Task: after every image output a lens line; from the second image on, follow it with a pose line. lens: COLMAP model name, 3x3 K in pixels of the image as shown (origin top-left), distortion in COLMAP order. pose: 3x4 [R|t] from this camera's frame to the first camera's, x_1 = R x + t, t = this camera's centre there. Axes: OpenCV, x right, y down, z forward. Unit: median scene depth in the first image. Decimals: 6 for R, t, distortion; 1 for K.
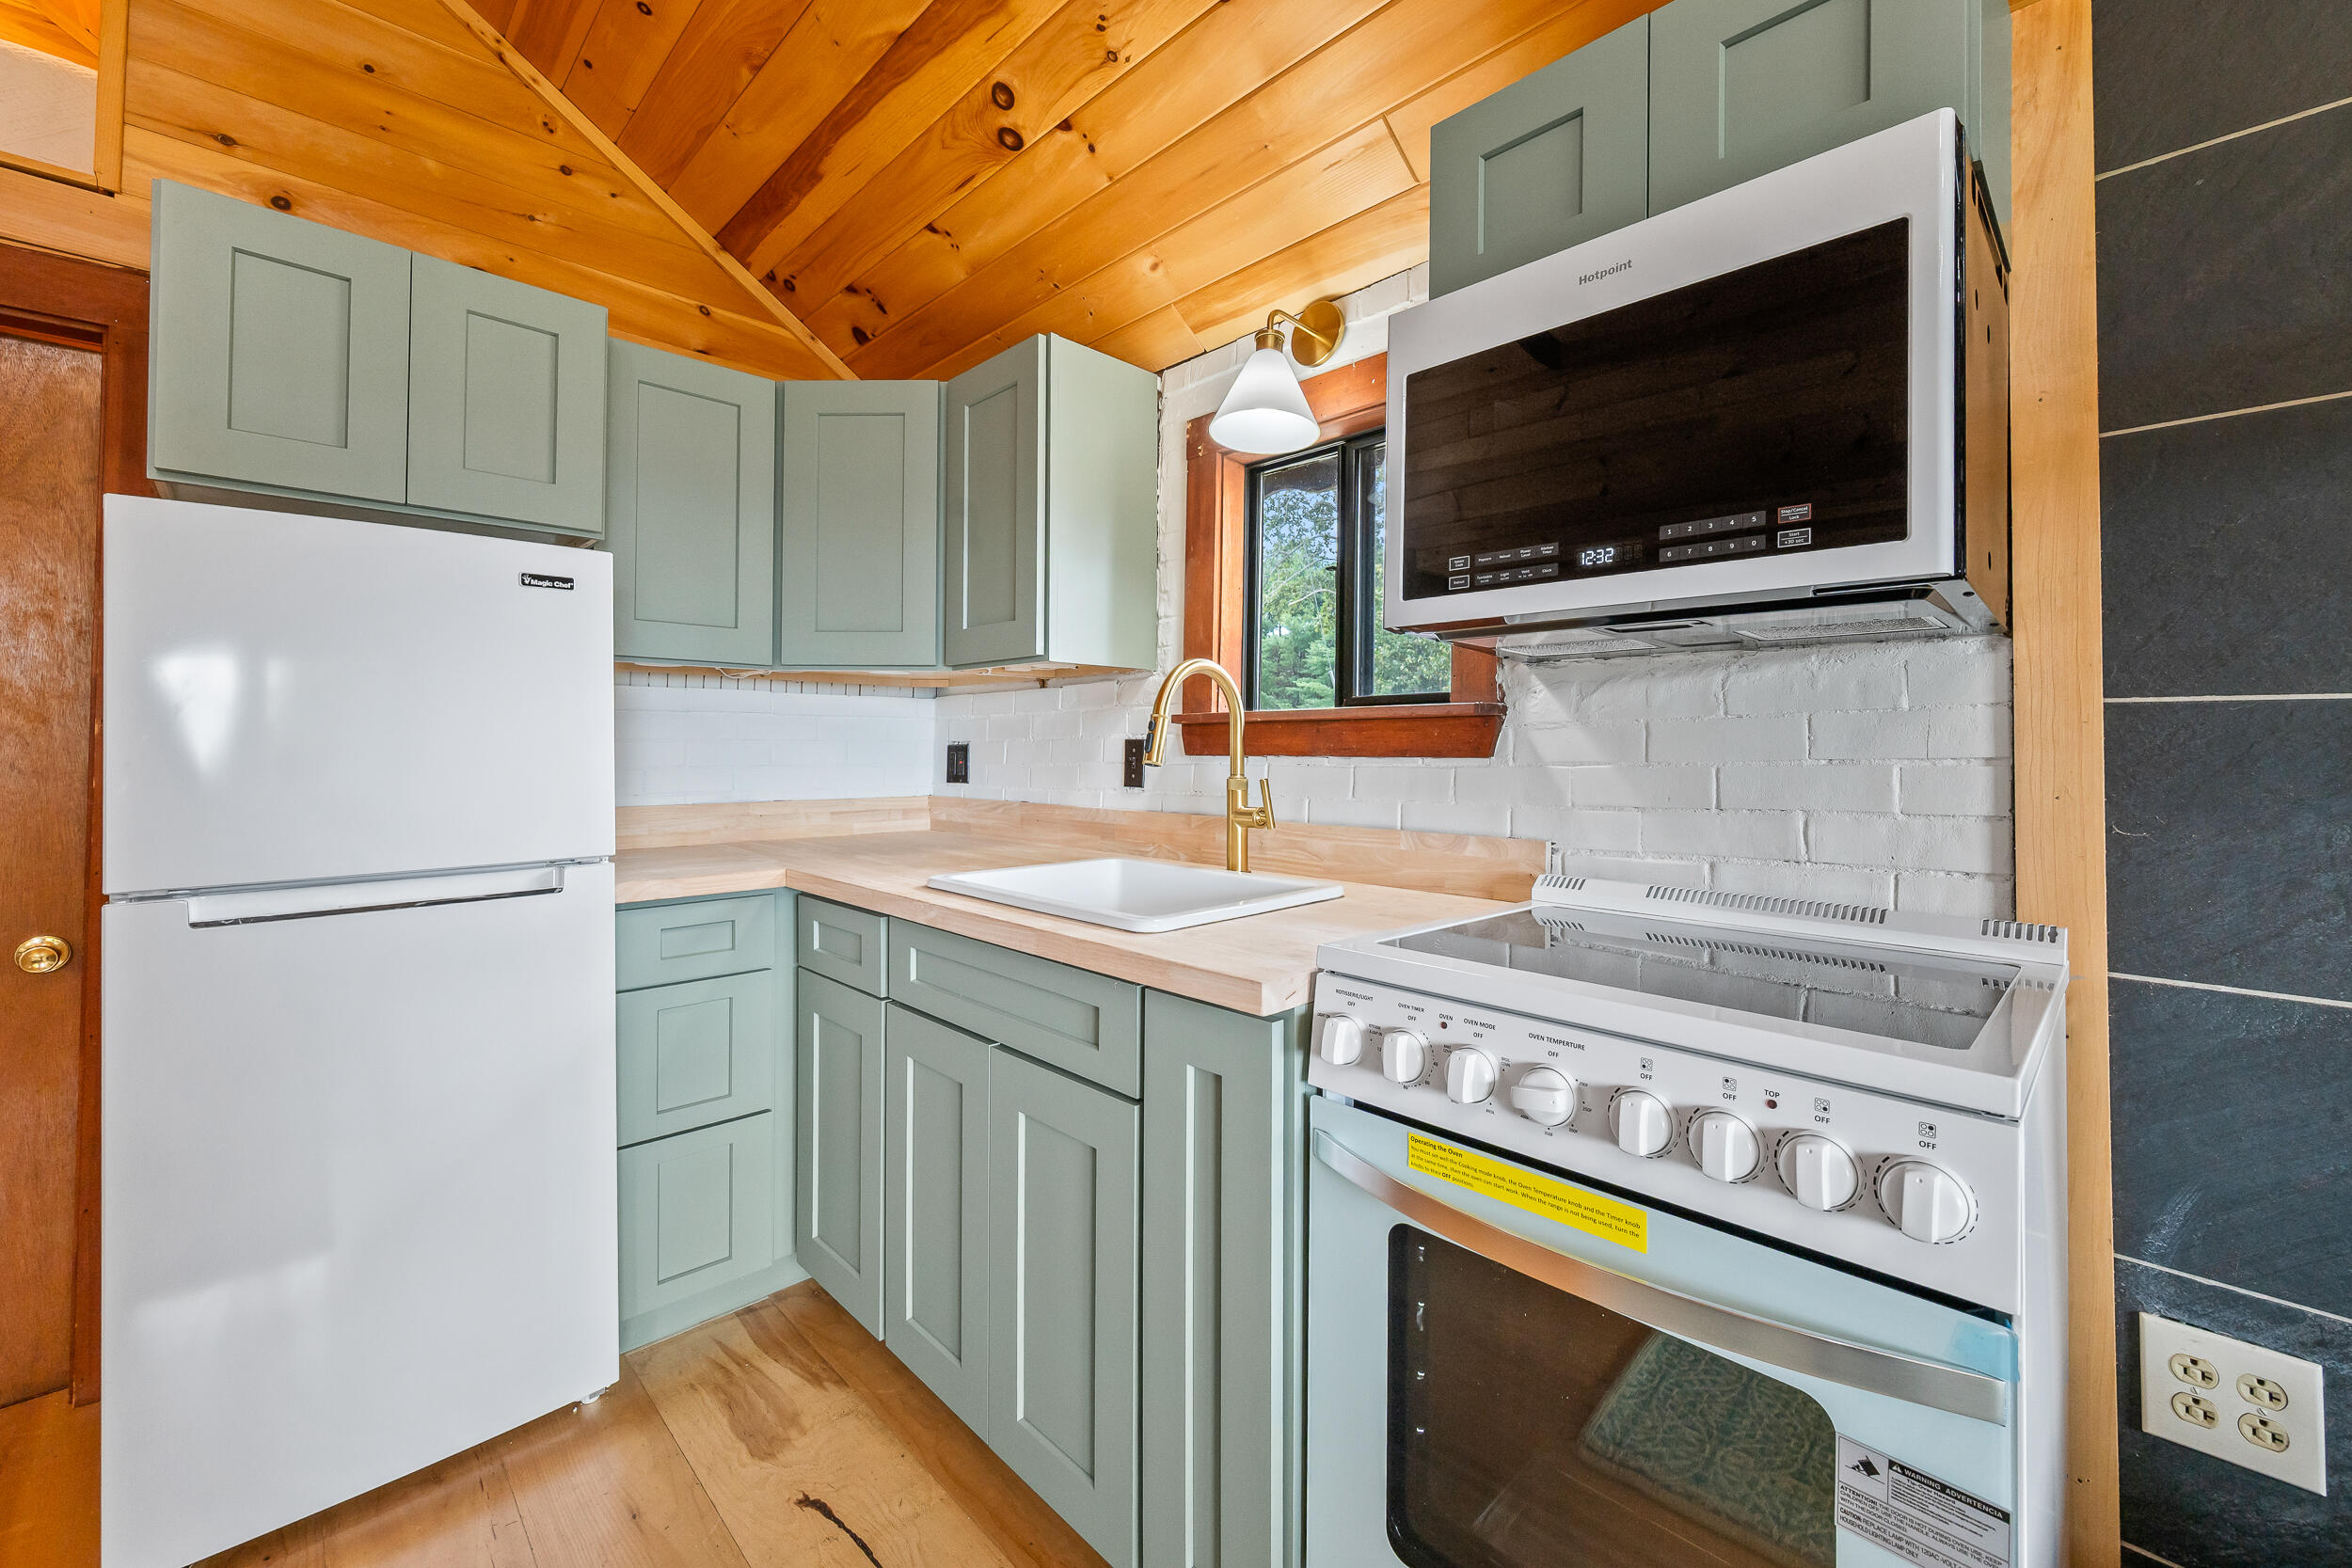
lens RADIAL K [[943.9, 0, 1182.9], [0, 943.9, 752.8], [0, 0, 1]] dist [0.000435, -0.000032]
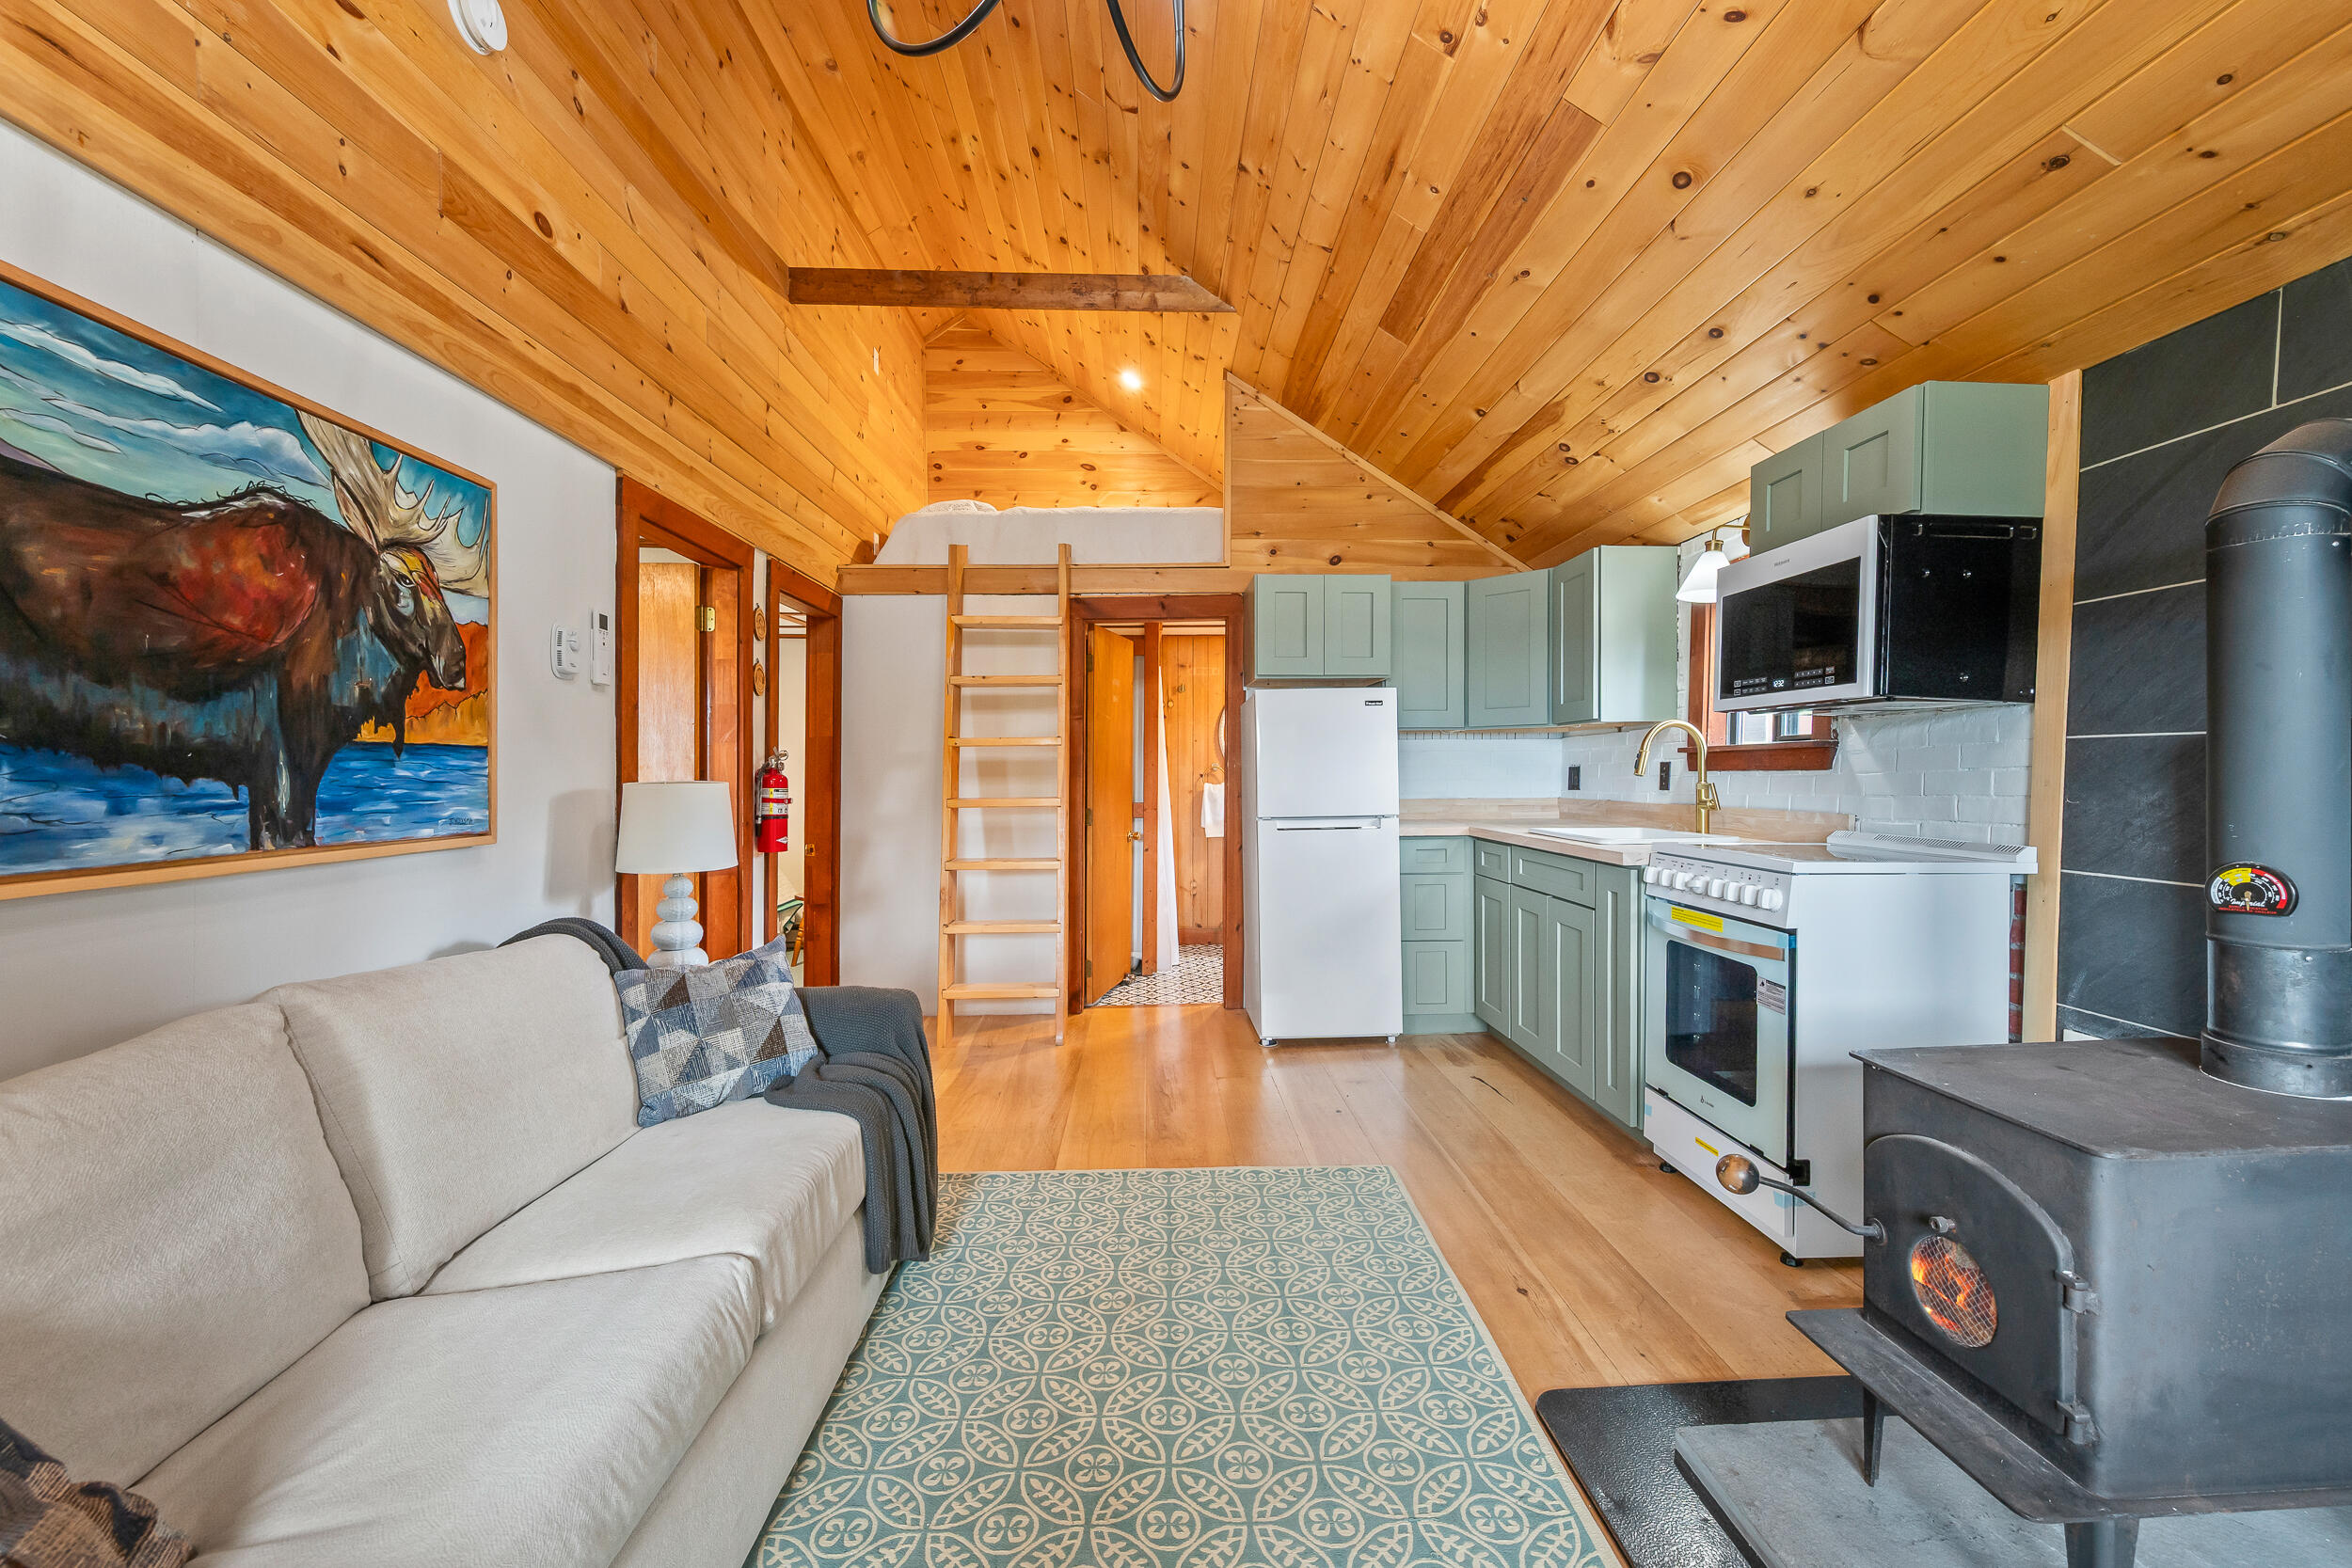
lens RADIAL K [[943.9, 0, 1182.9], [0, 943.9, 752.8], [0, 0, 1]] dist [0.000435, -0.000032]
pose [[0.745142, -0.022118, -0.666539, 0.528987], [0.004755, 0.999601, -0.027855, 0.014614], [0.666889, 0.017586, 0.744950, -1.033395]]
